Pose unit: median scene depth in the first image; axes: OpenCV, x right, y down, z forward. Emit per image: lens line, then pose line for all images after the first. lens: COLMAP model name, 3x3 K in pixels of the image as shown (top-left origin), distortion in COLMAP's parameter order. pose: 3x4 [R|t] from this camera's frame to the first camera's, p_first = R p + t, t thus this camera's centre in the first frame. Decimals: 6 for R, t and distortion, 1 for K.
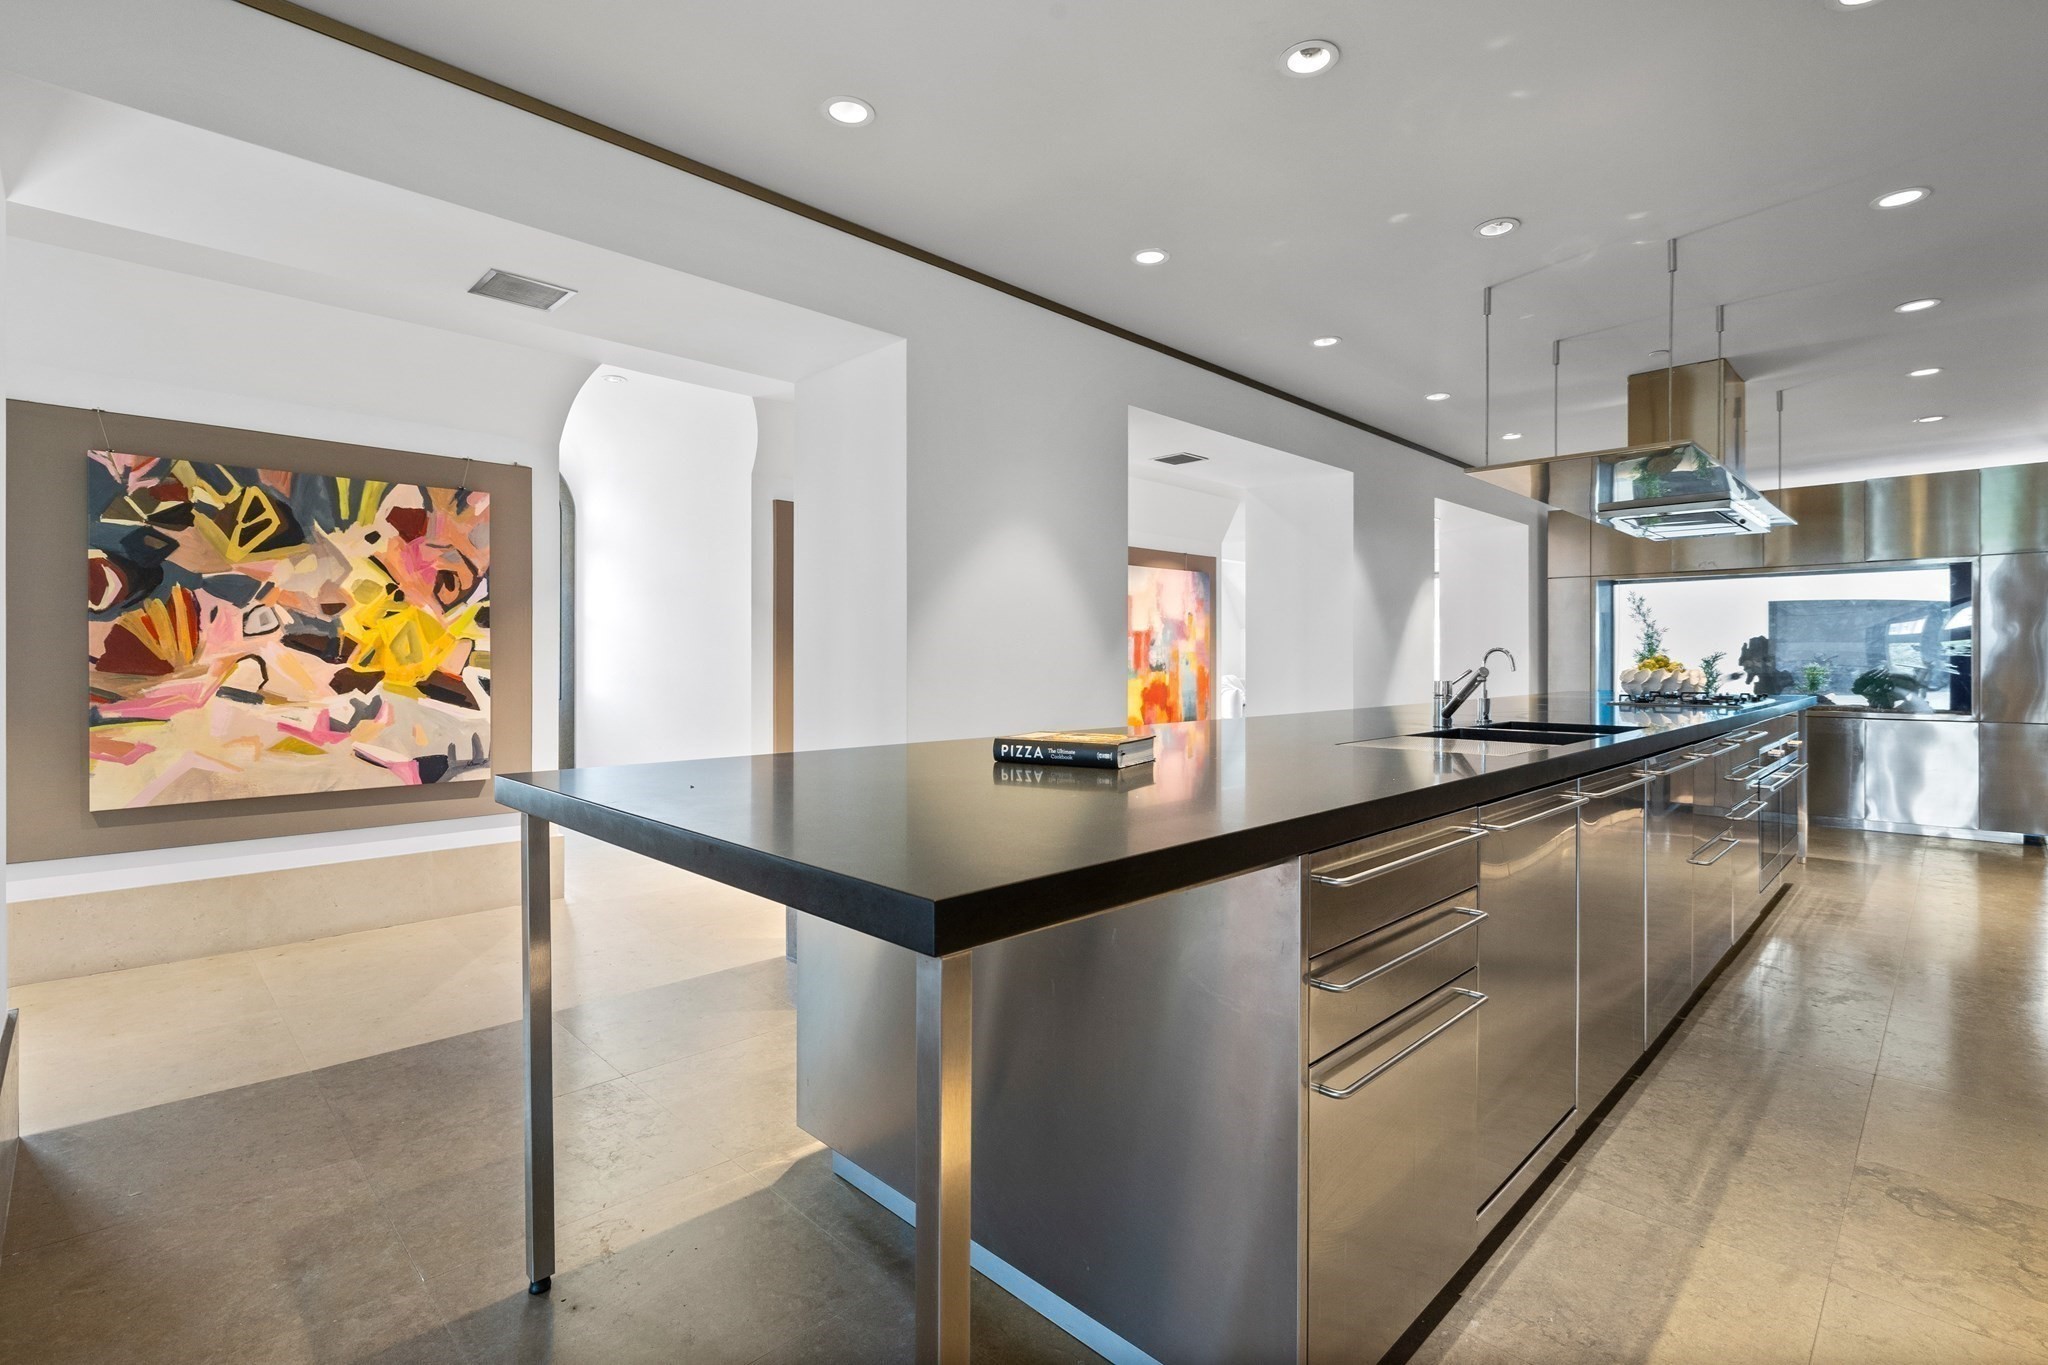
lens RADIAL K [[954.3, 0, 1020.7], [0, 954.3, 684.1], [0, 0, 1]] dist [-0.012115, 0.003761]
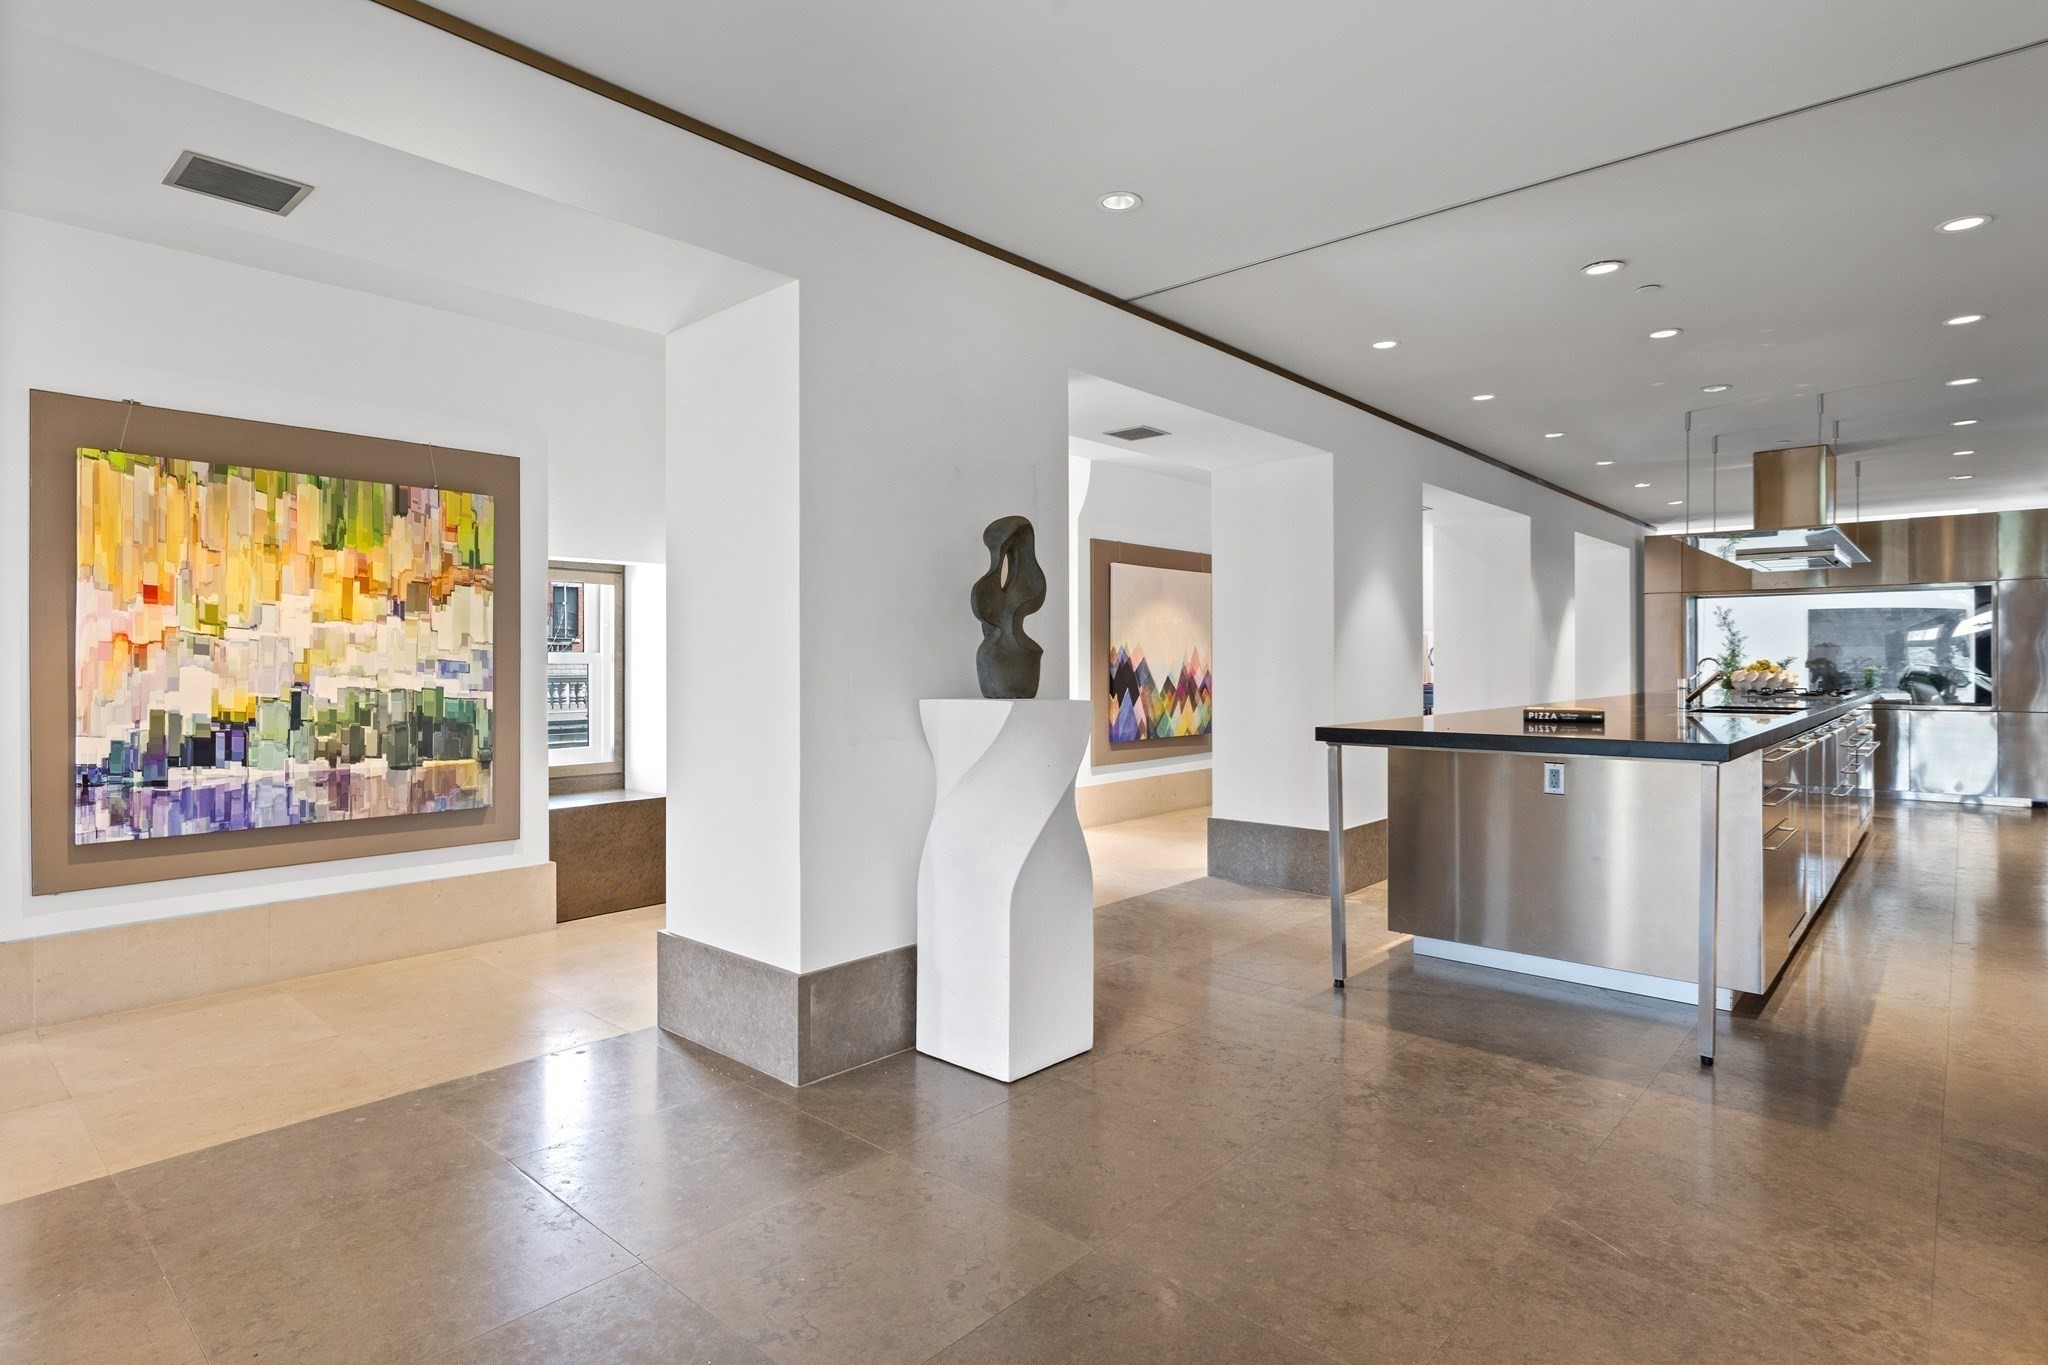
lens RADIAL K [[1060.0, 0, 1021.2], [0, 1060.0, 673.2], [0, 0, 1]] dist [0.013125, 0.000734]
pose [[0.997829, 0.006226, 0.065569, -0.370776], [-0.005954, 0.999973, -0.004343, -0.000001], [-0.065594, 0.003943, 0.997839, -0.334994]]
